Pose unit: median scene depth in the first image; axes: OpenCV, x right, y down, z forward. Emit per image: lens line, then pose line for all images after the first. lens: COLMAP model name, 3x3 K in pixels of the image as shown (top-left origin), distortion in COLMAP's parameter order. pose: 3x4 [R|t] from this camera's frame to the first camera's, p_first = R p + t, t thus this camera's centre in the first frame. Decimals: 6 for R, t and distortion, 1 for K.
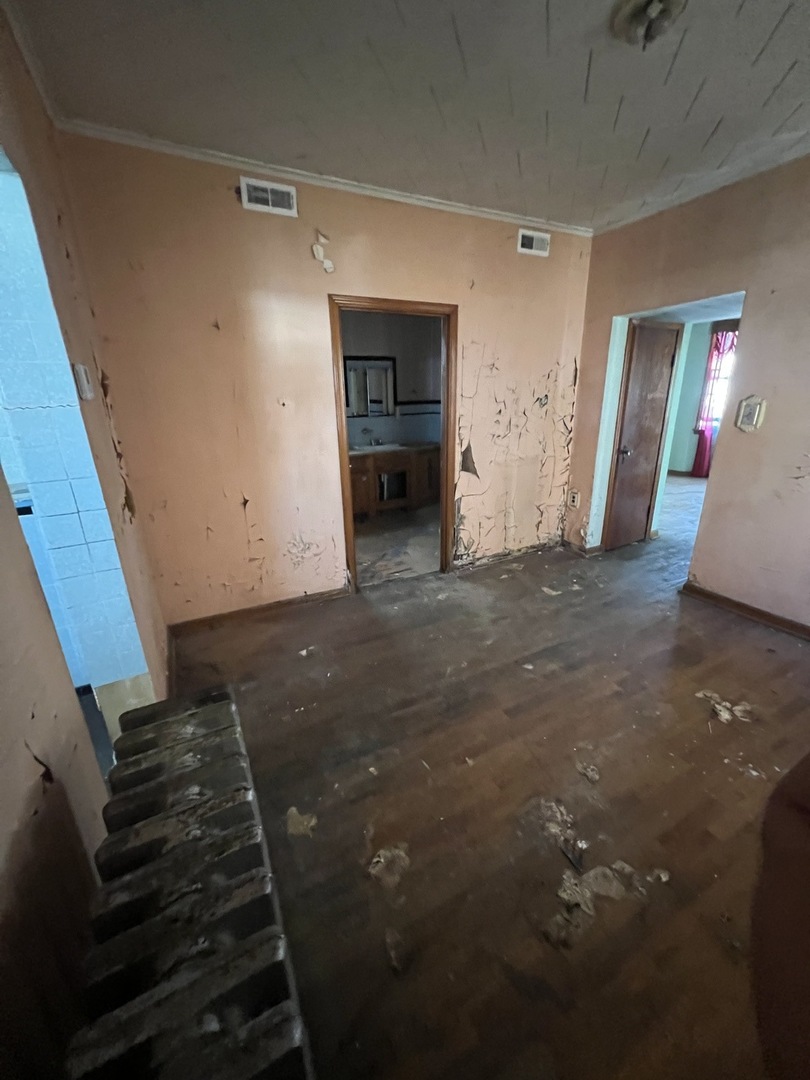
lens RADIAL K [[430.2, 0, 408.4], [0, 430.2, 537.2], [0, 0, 1]] dist [-0.003062, 0.000568]
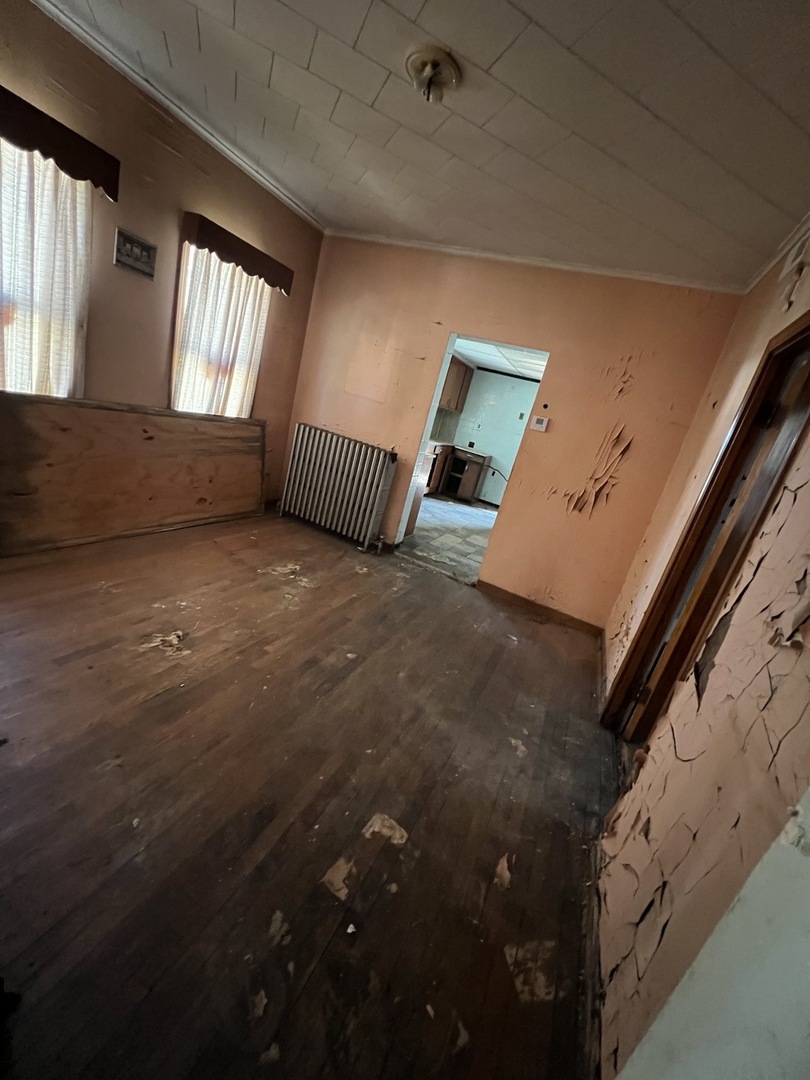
lens RADIAL K [[434.2, 0, 410.6], [0, 434.2, 539.0], [0, 0, 1]] dist [0.001217, 0.000102]
pose [[-0.763893, 0.008641, -0.645285, 0.865025], [-0.416023, 0.757811, 0.502639, -0.494563], [0.493348, 0.652416, -0.575292, 1.545077]]
